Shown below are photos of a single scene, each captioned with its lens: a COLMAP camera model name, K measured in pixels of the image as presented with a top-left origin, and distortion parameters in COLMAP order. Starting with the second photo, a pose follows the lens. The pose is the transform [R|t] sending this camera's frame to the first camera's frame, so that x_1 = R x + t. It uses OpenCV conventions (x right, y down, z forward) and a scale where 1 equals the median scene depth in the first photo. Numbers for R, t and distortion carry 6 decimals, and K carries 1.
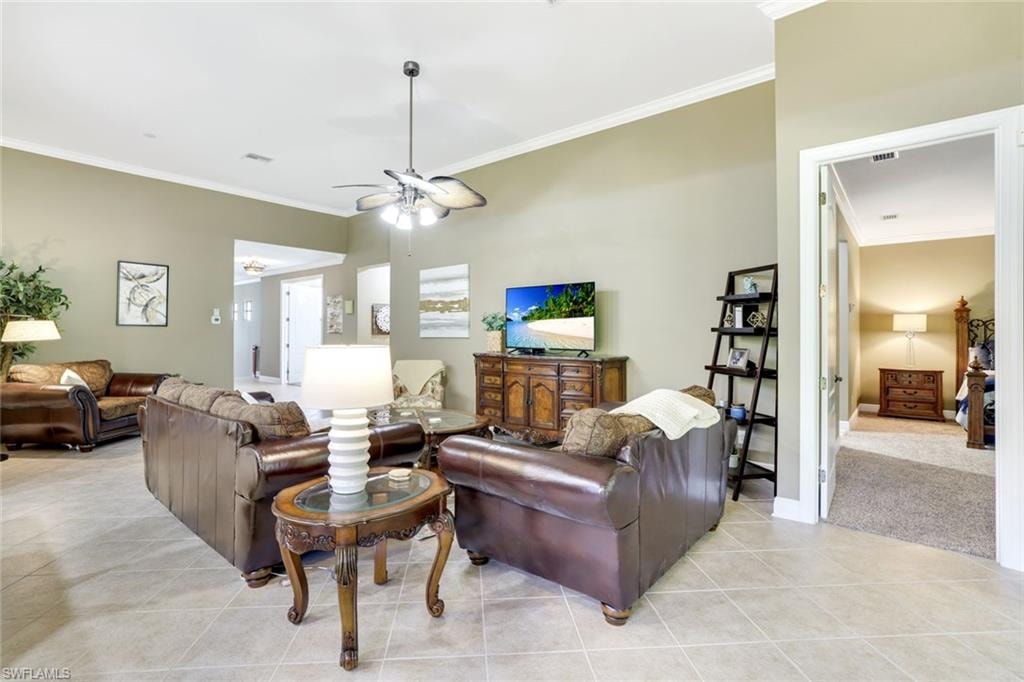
lens RADIAL K [[460.6, 0, 508.4], [0, 460.6, 331.9], [0, 0, 1]] dist [-0.004243, -0.000393]
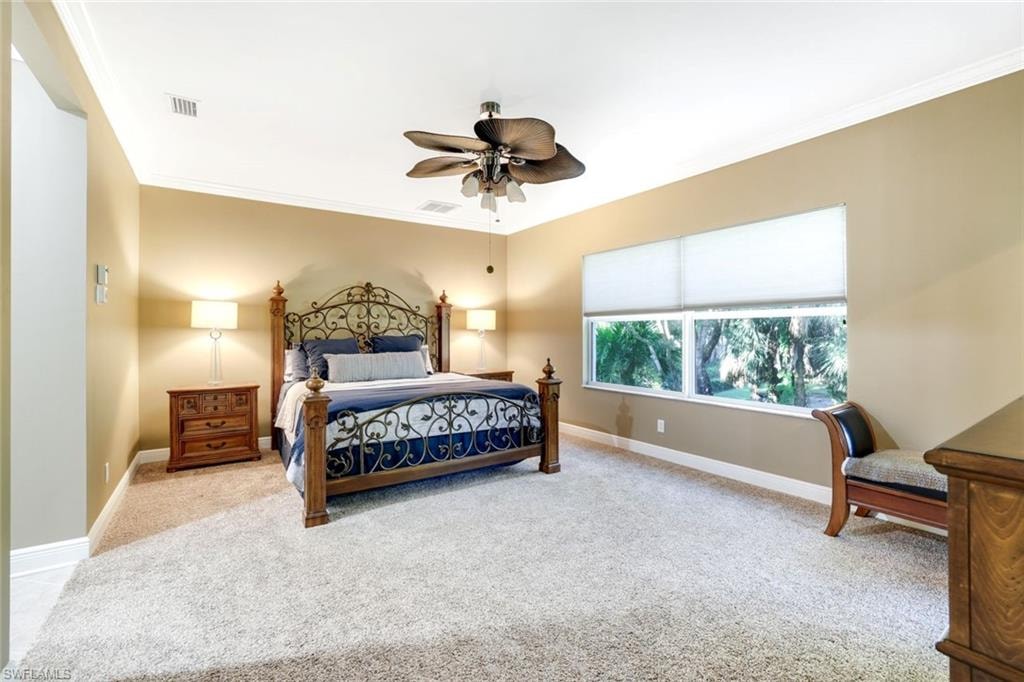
lens RADIAL K [[460.6, 0, 508.4], [0, 460.6, 331.9], [0, 0, 1]] dist [-0.004243, -0.000393]
pose [[0.276760, -0.002086, 0.960937, 0.374344], [-0.003723, 0.999988, 0.003243, 0.000609], [-0.960932, -0.004475, 0.276749, 0.432795]]
